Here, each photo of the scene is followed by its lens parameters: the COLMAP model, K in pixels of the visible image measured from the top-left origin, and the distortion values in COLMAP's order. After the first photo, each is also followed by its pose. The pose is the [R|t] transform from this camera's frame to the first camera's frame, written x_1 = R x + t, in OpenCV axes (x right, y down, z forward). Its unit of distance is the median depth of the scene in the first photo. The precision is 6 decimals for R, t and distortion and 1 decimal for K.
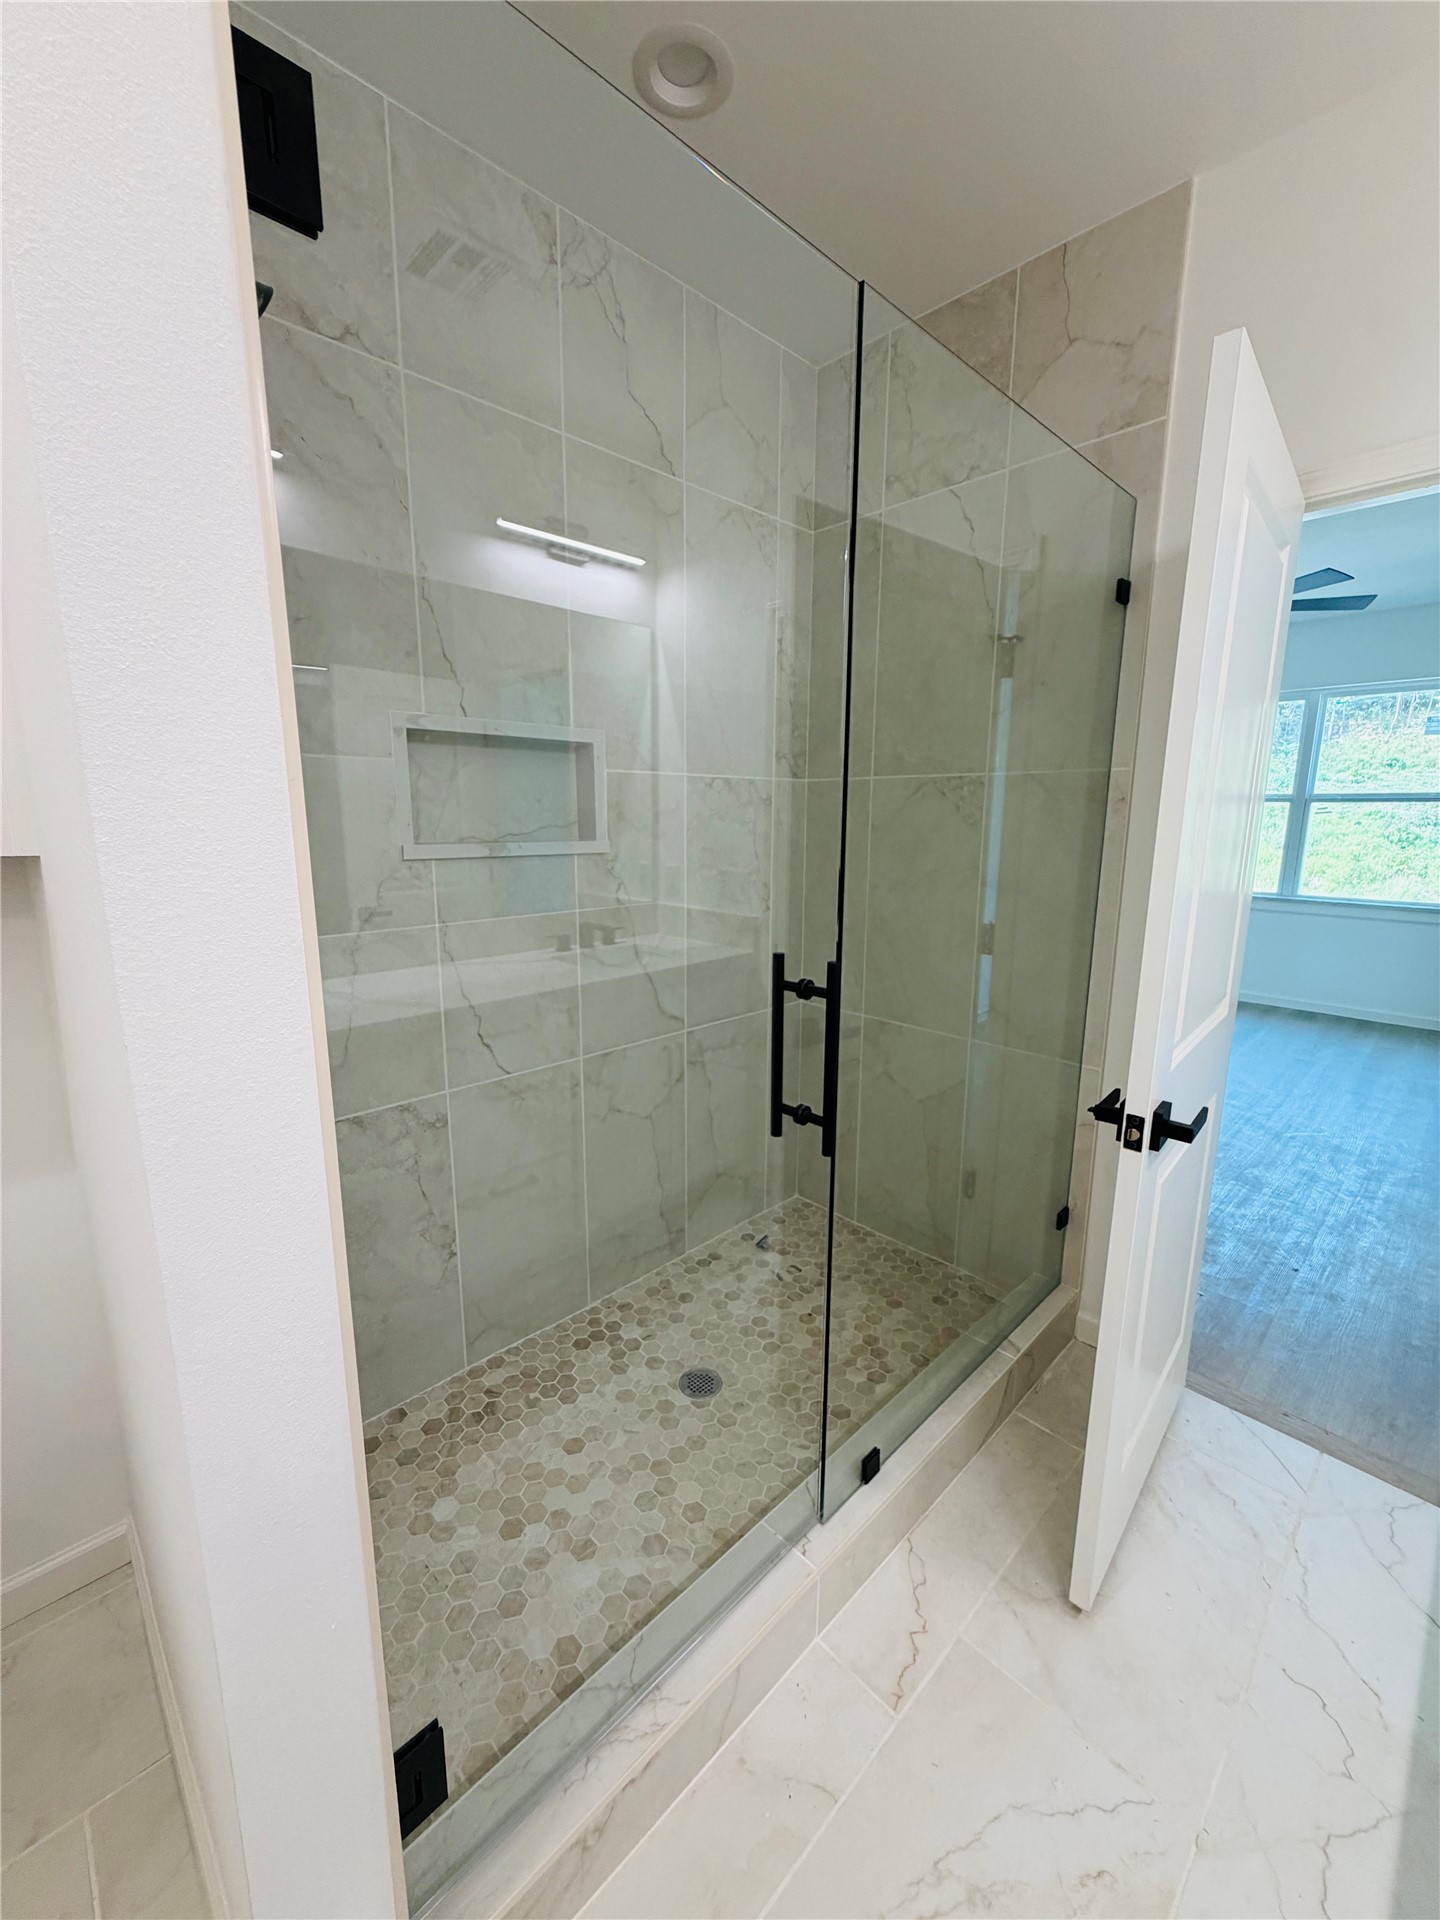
lens RADIAL K [[766.5, 0, 725.5], [0, 766.5, 954.9], [0, 0, 1]] dist [0.001081, -0.000249]
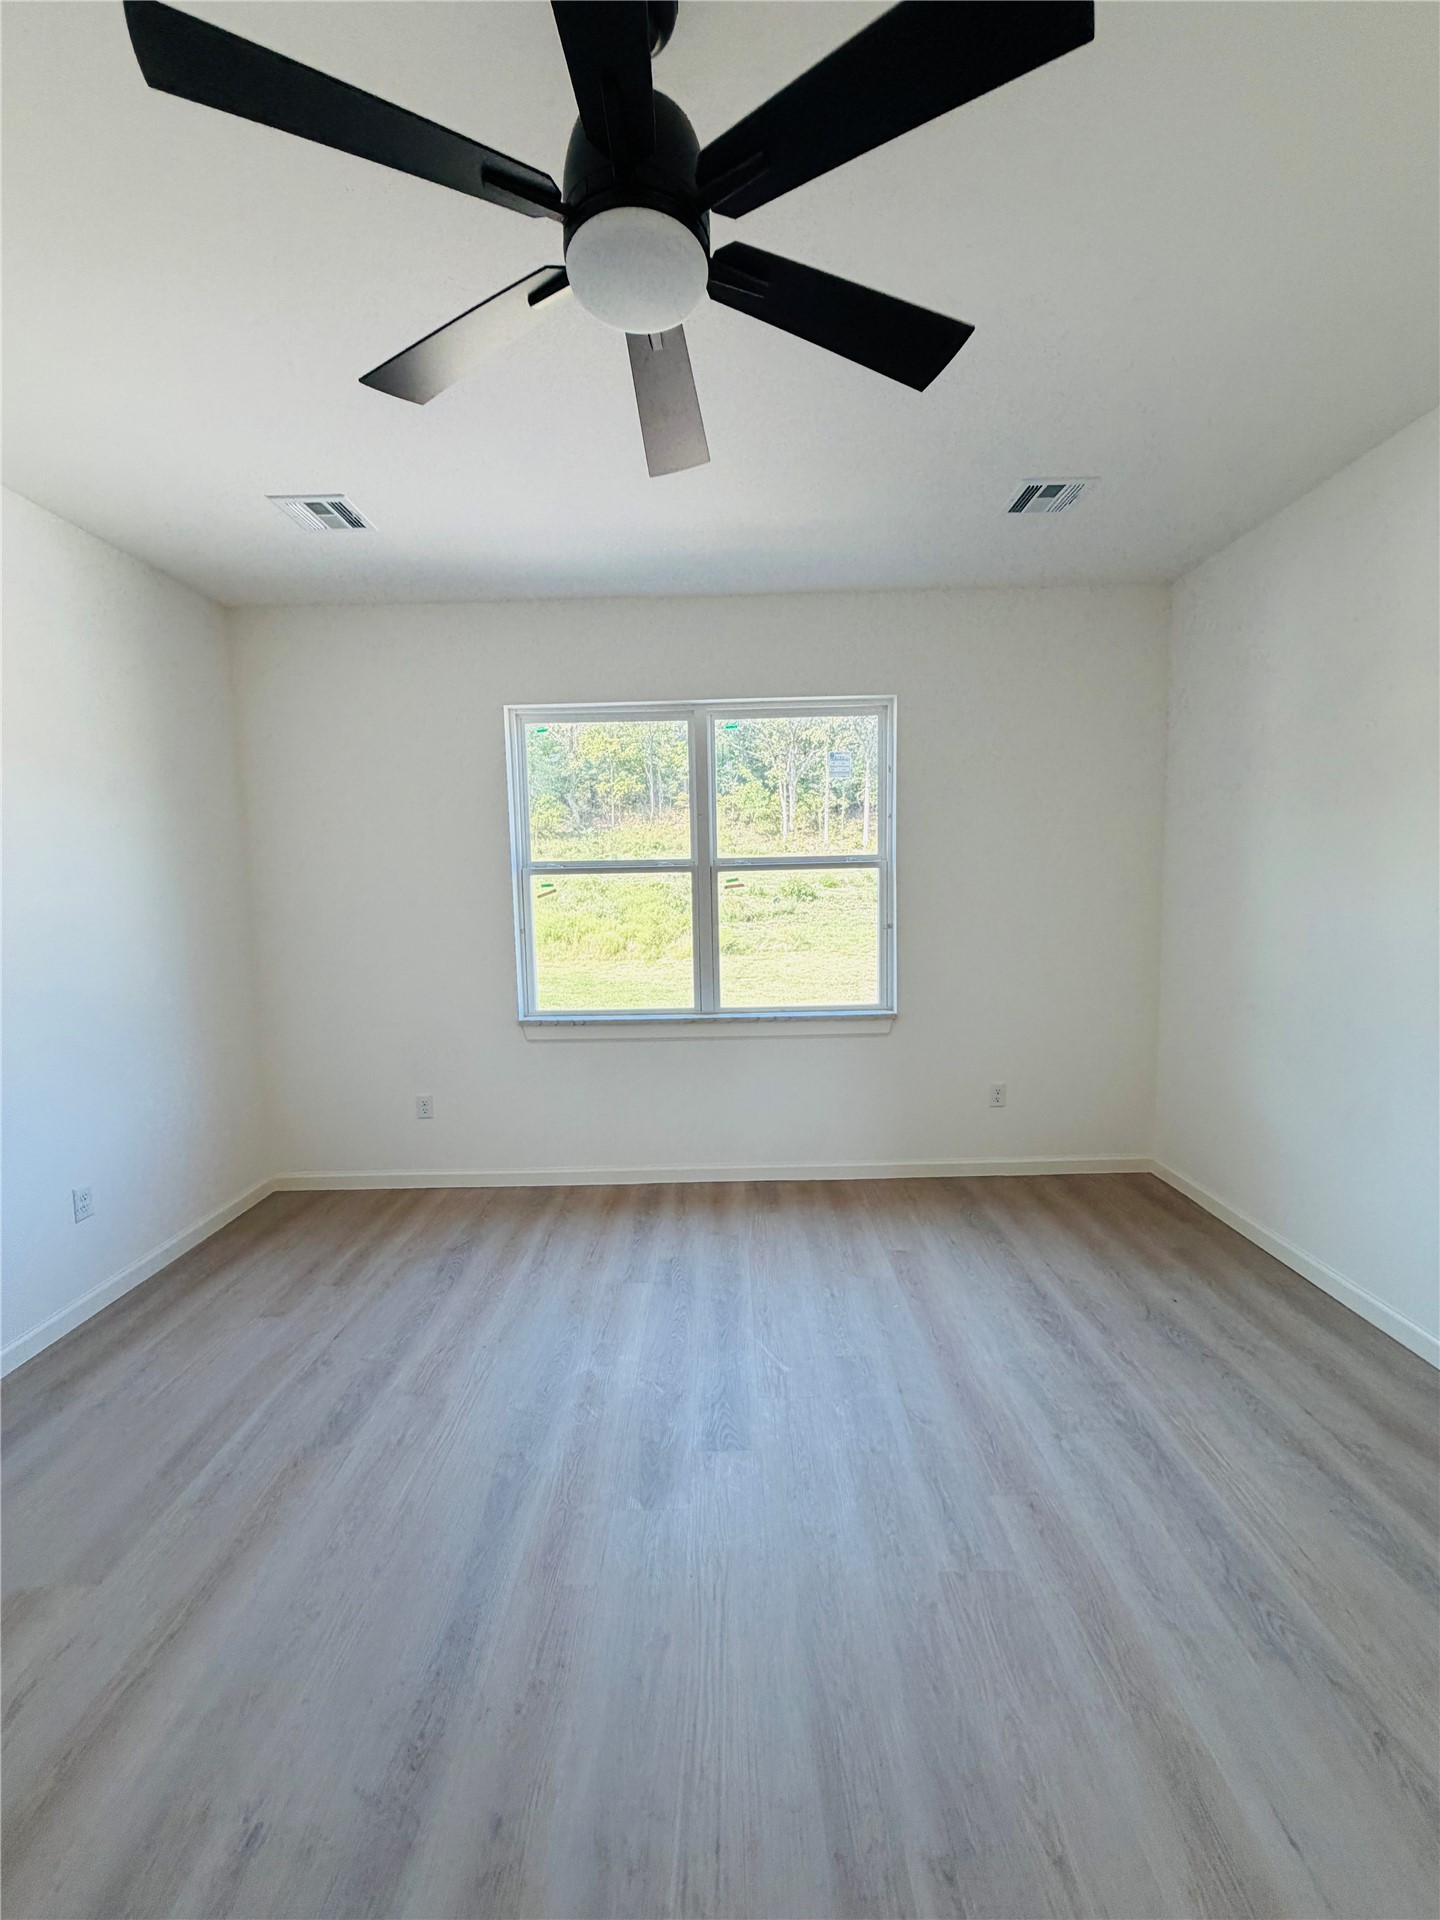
lens RADIAL K [[766.5, 0, 719.8], [0, 766.5, 959.5], [0, 0, 1]] dist [0.001081, -0.000249]
pose [[0.702595, -0.095930, 0.705094, 0.284377], [0.163733, 0.986078, -0.028994, -0.102590], [-0.692497, 0.135819, 0.708521, 0.530241]]
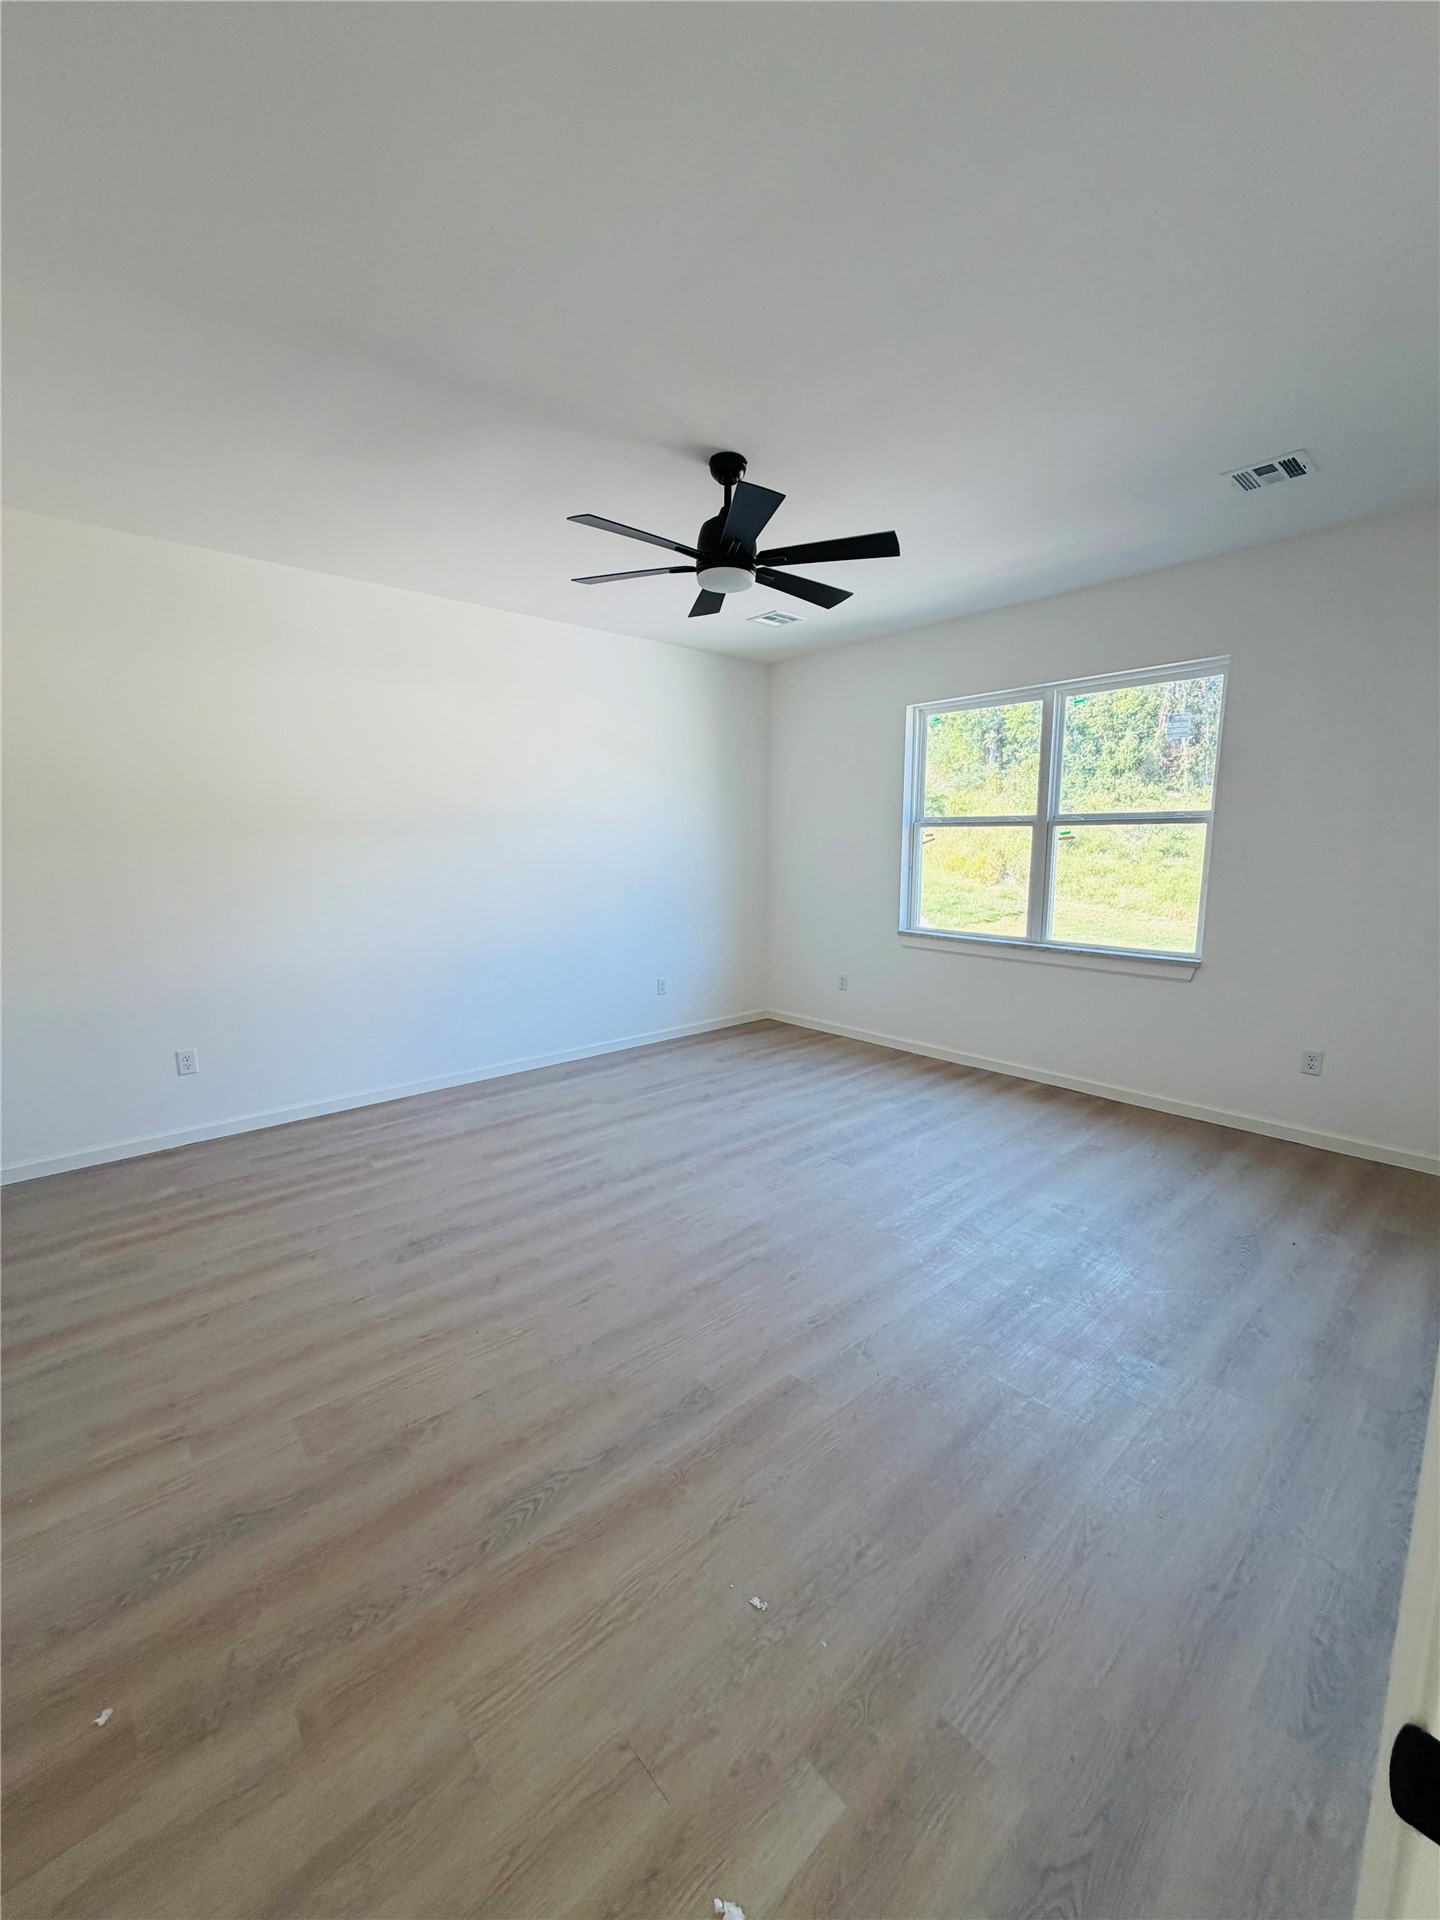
lens RADIAL K [[766.5, 0, 717.2], [0, 766.5, 958.8], [0, 0, 1]] dist [0.001081, -0.000249]
pose [[0.998772, -0.005046, -0.049290, 0.445798], [0.003200, 0.999293, -0.037464, -0.030634], [0.049445, 0.037260, 0.998082, 0.185979]]
